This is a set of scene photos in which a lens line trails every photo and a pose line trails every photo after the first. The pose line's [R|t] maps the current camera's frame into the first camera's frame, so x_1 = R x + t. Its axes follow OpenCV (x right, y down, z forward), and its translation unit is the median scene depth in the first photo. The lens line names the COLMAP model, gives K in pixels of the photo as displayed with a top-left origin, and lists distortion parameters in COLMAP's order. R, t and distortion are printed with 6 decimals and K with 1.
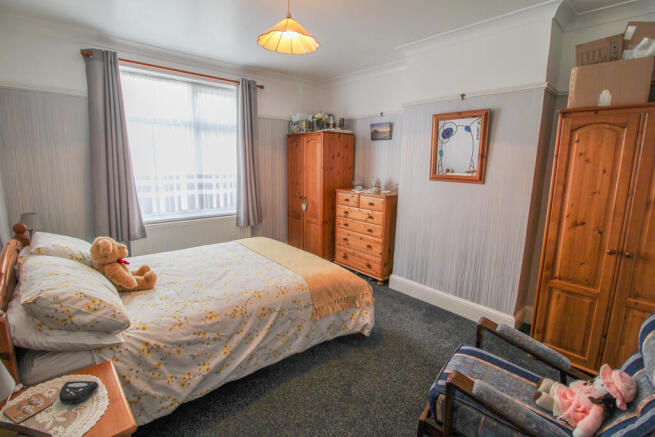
lens RADIAL K [[300.3, 0, 324.3], [0, 300.3, 214.1], [0, 0, 1]] dist [-0.027856, 0.000025]
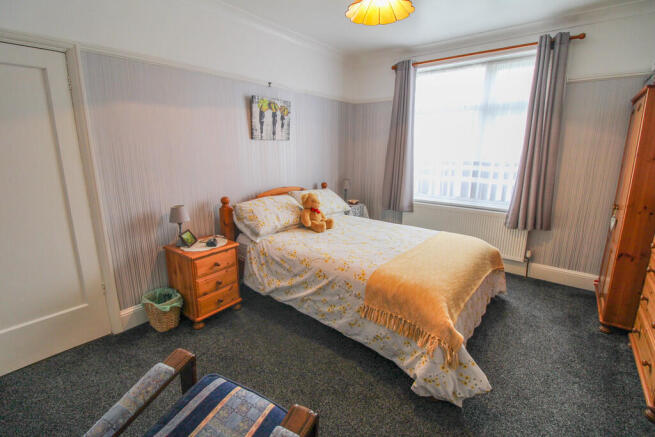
lens RADIAL K [[300.3, 0, 324.3], [0, 300.3, 214.1], [0, 0, 1]] dist [-0.027856, 0.000025]
pose [[0.158515, 0.190688, -0.968768, 0.528532], [-0.165725, 0.972392, 0.164285, -0.055345], [0.973349, 0.134507, 0.185741, 0.457489]]
